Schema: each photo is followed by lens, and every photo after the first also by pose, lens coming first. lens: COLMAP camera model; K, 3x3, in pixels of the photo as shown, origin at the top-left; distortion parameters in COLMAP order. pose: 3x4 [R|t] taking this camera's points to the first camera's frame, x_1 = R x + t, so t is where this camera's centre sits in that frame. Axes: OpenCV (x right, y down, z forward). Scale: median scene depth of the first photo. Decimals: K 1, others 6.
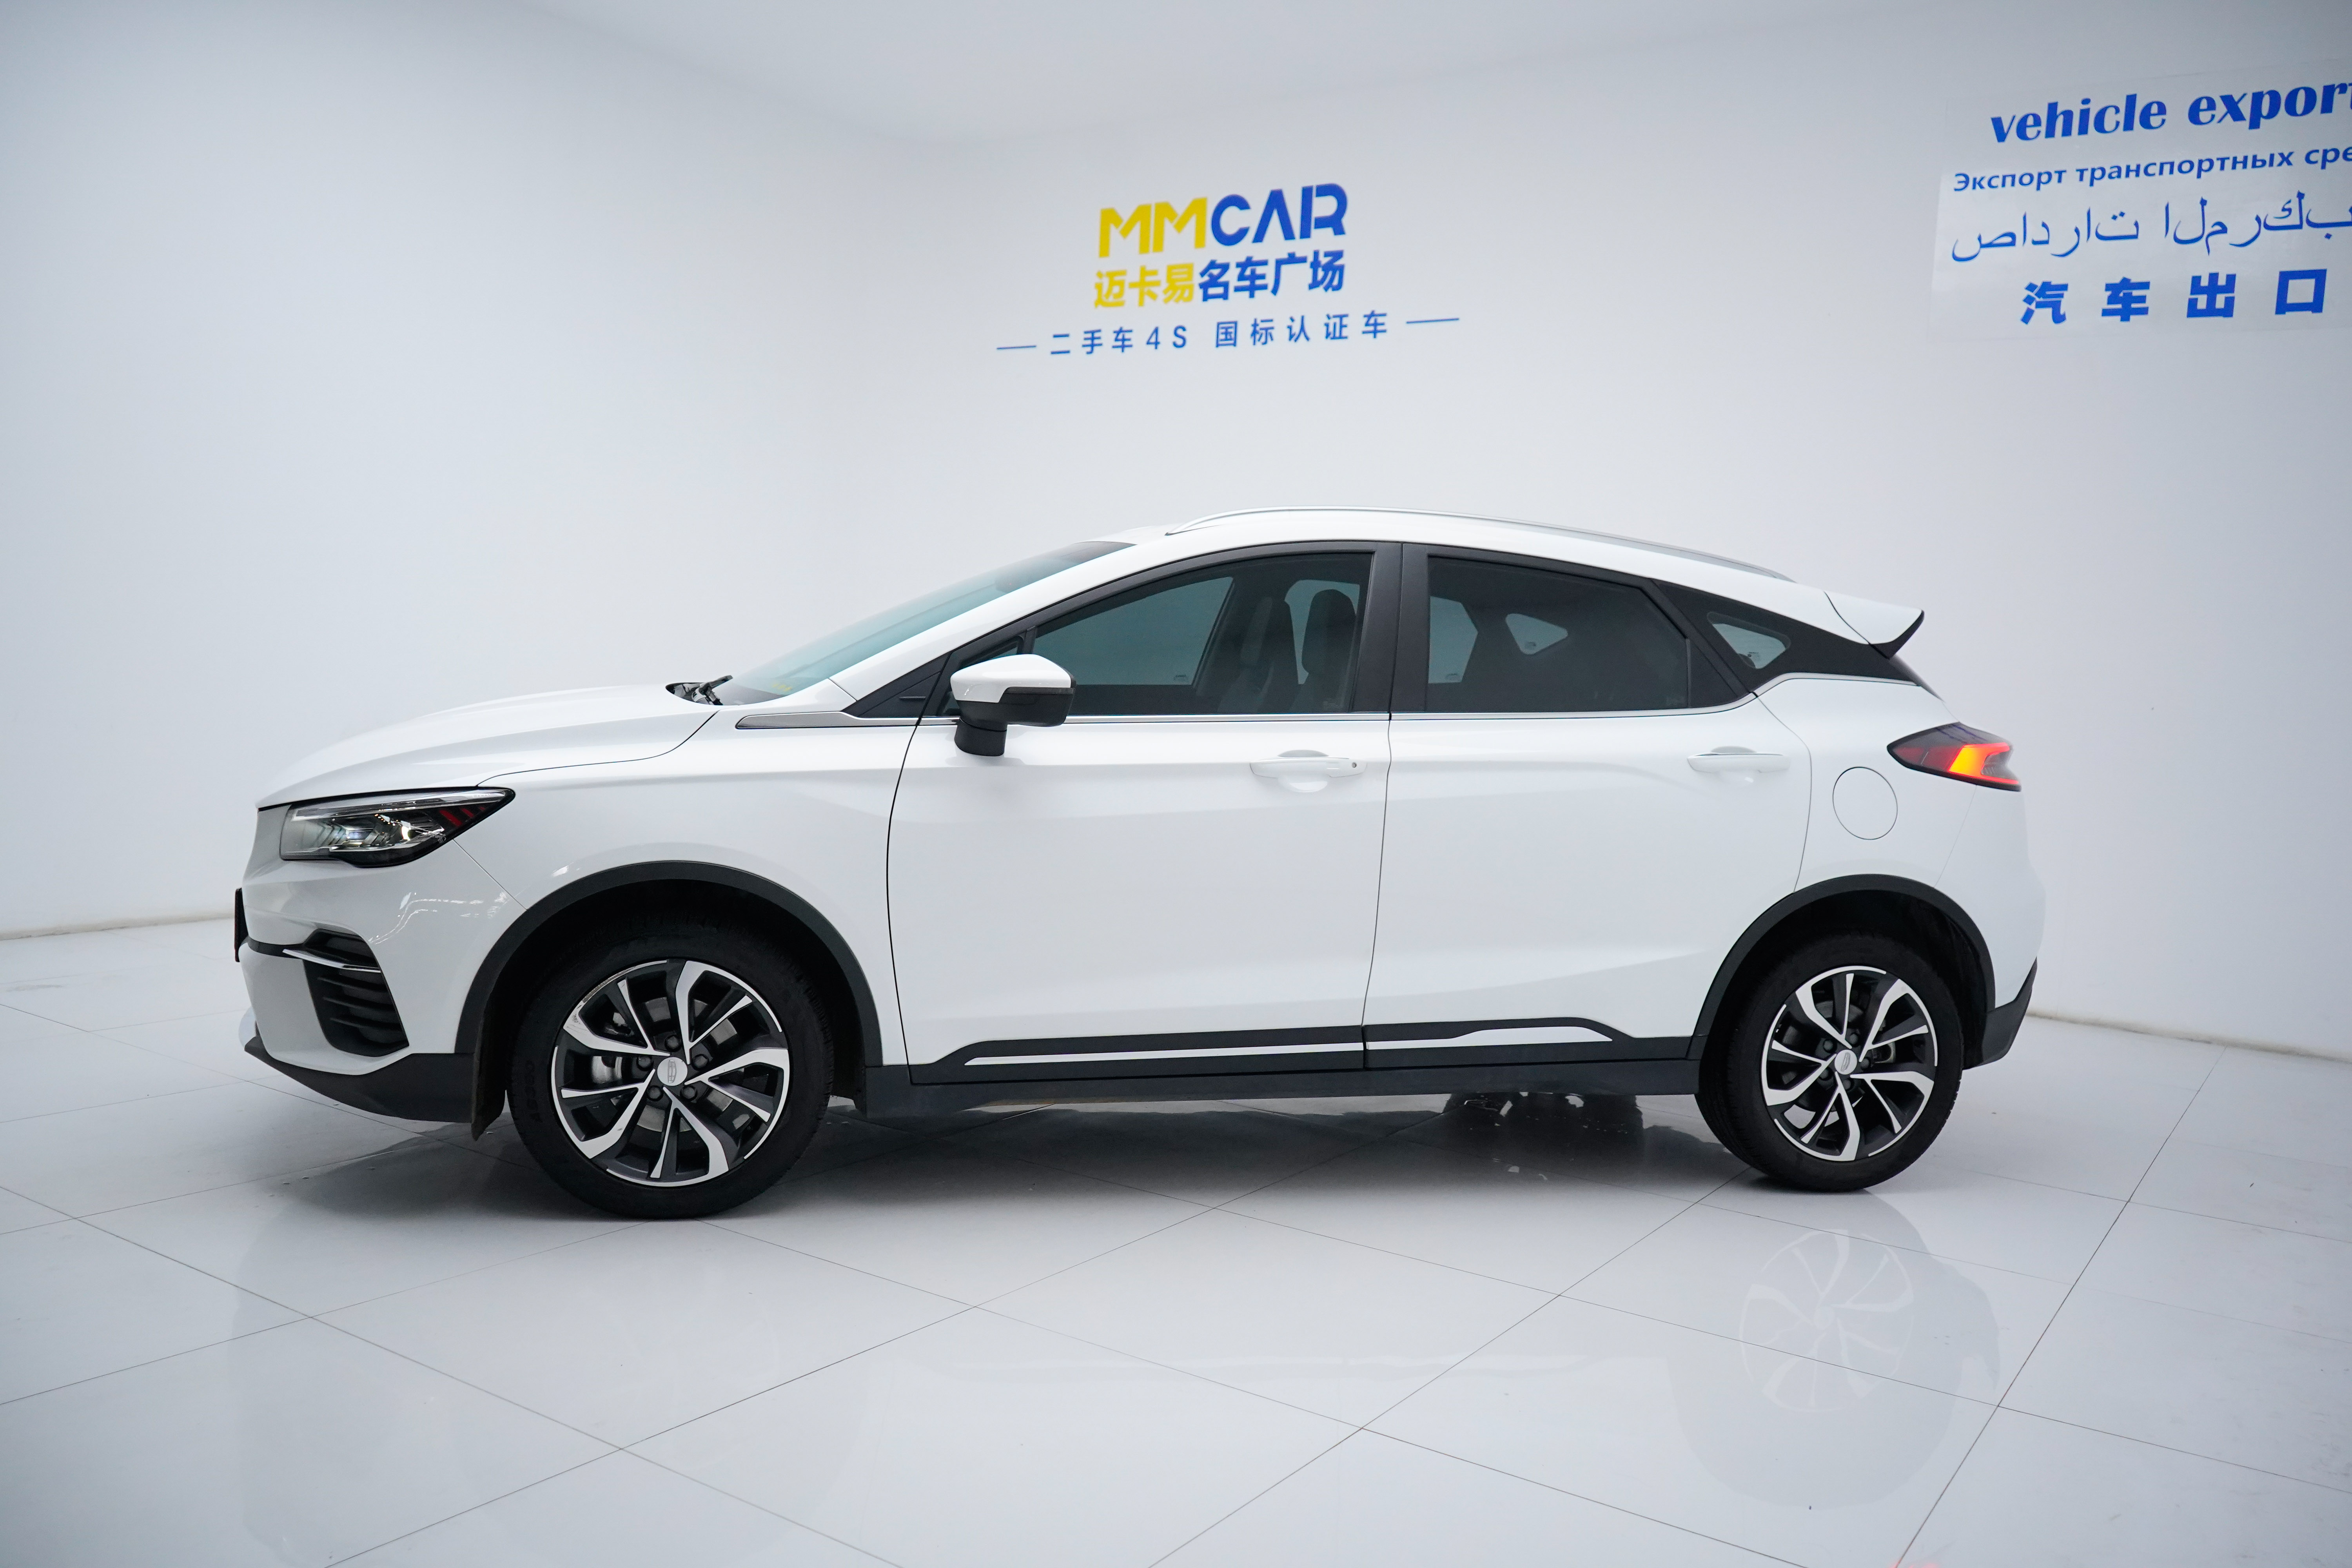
lens RADIAL K [[1889.6, 0, 1176.6], [0, 1889.6, 798.4], [0, 0, 1]] dist [-0.010849, 0.021293]
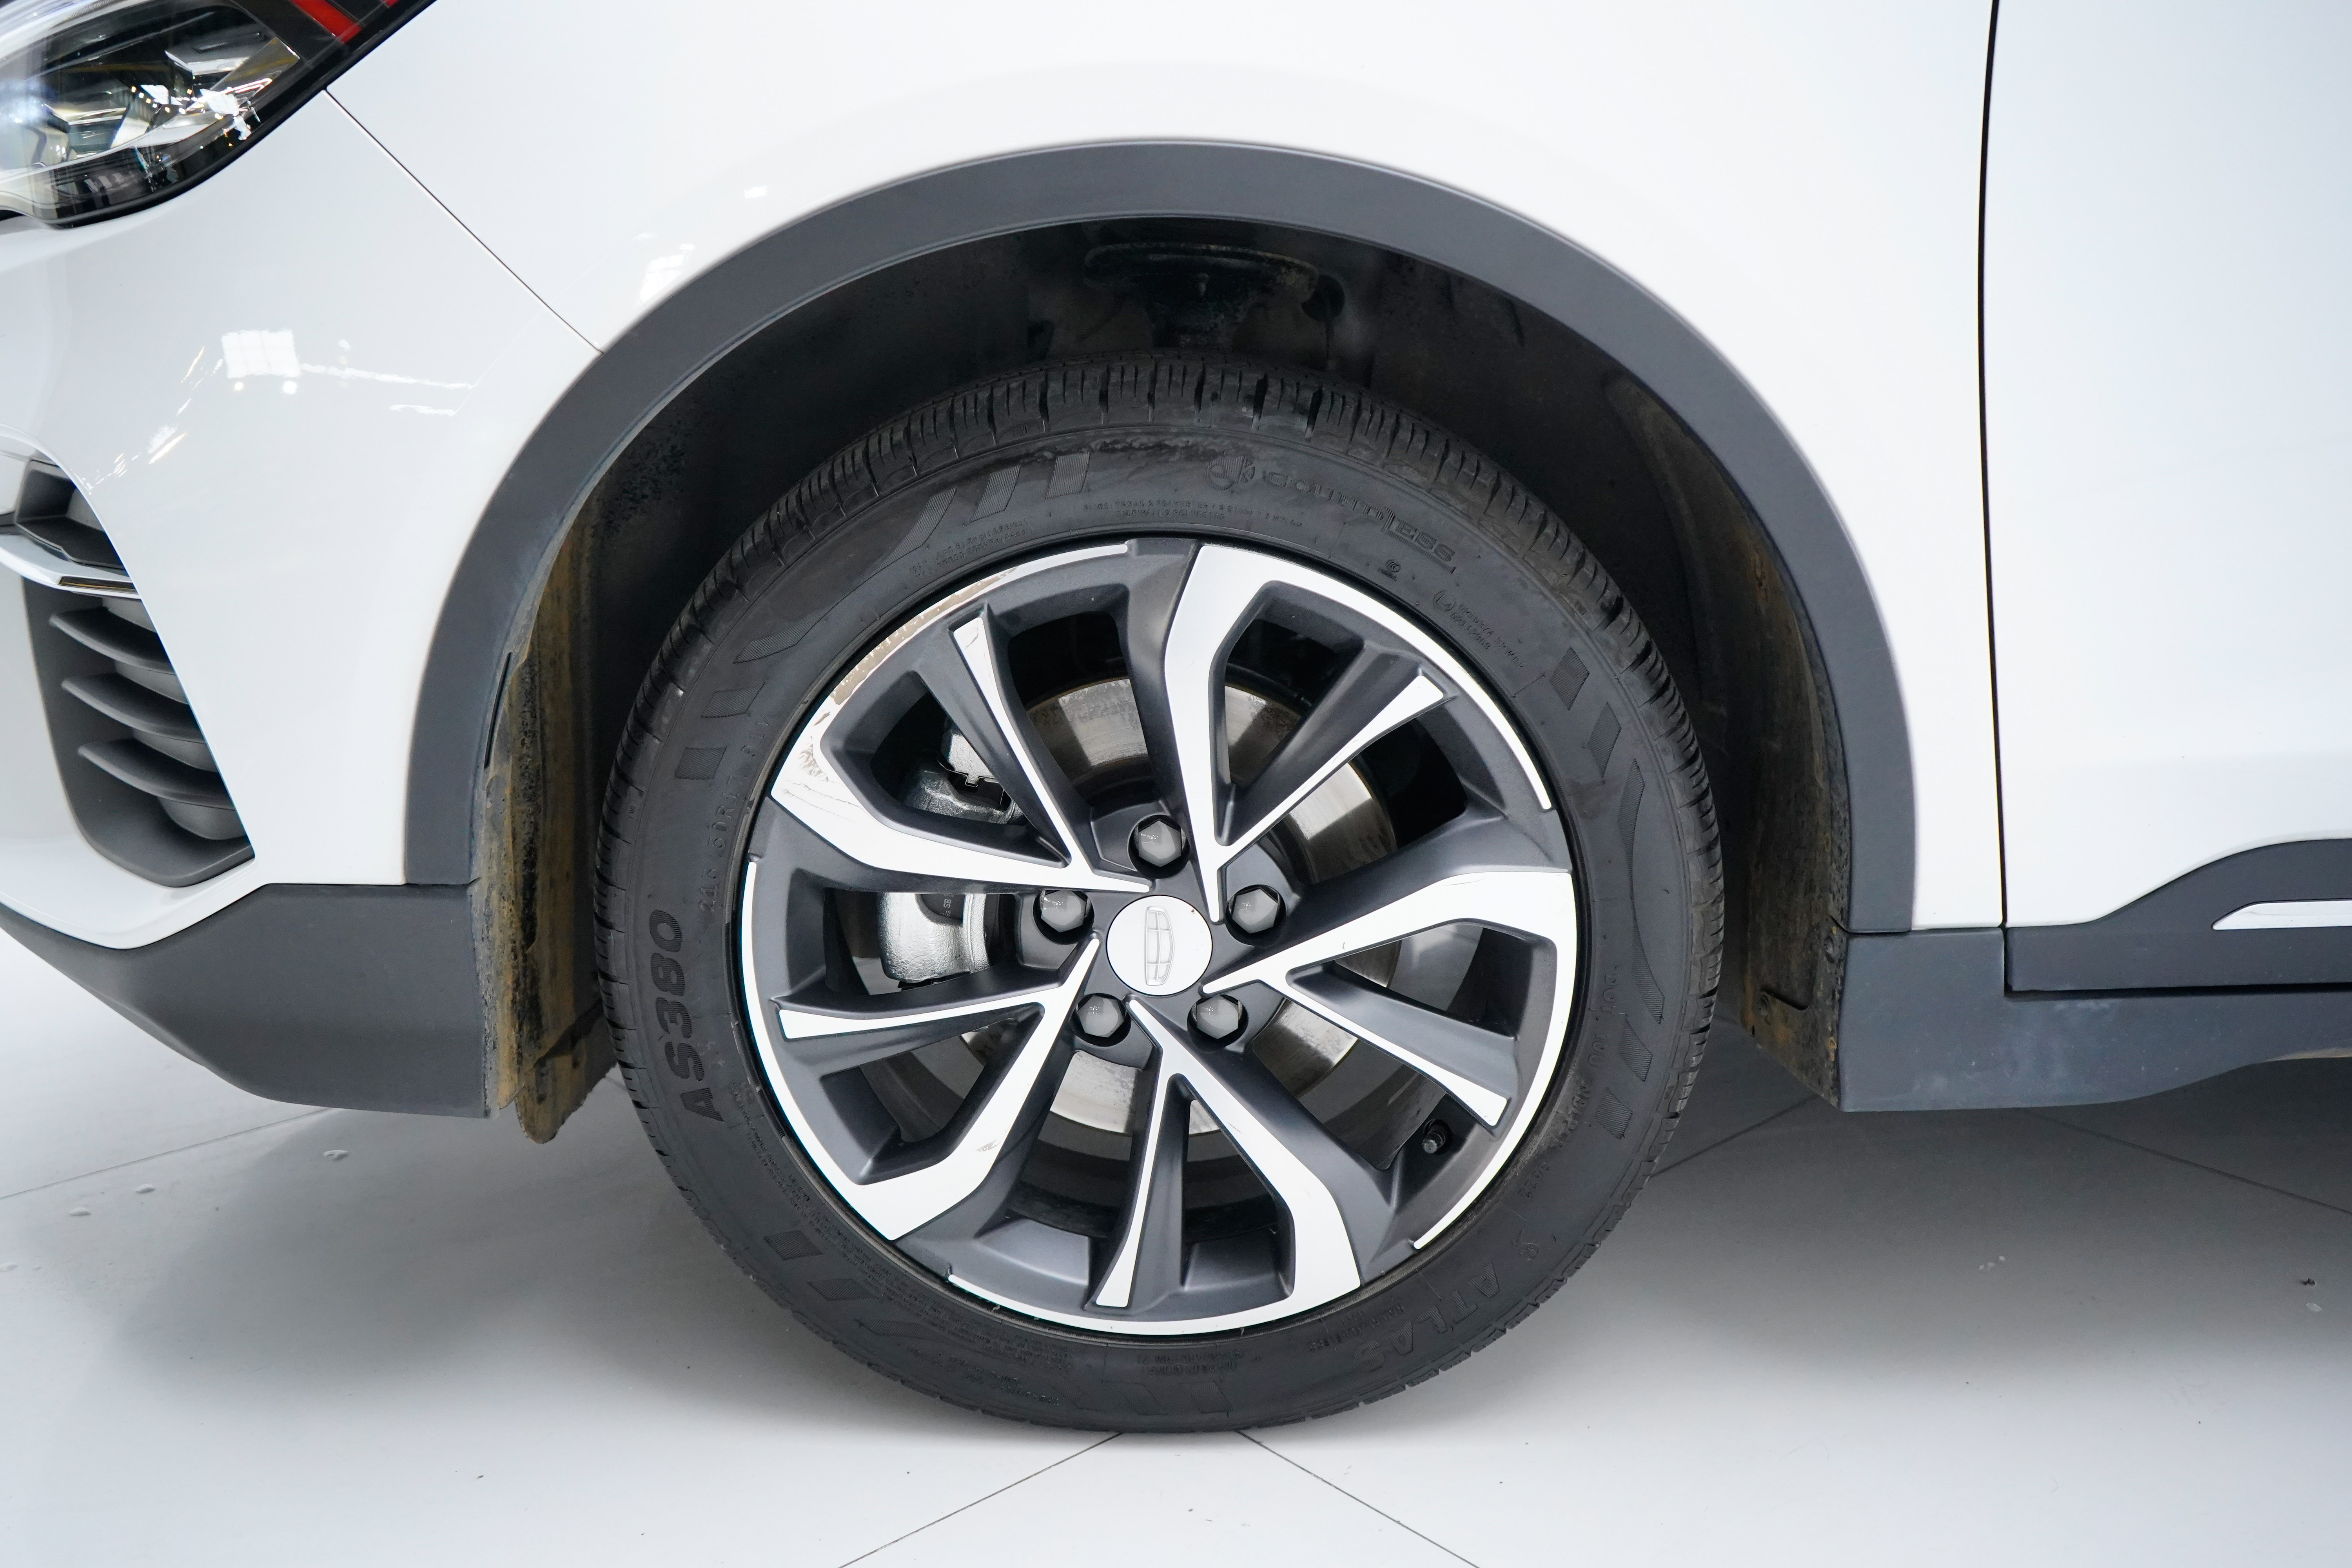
lens RADIAL K [[2208.7, 0, 1173.7], [0, 2208.7, 784.6], [0, 0, 1]] dist [0.000255, 0.000000]
pose [[0.969907, 0.012373, -0.243162, -0.185903], [0.029484, 0.985390, 0.167743, 0.066312], [0.241685, -0.169864, 0.955371, 0.692498]]
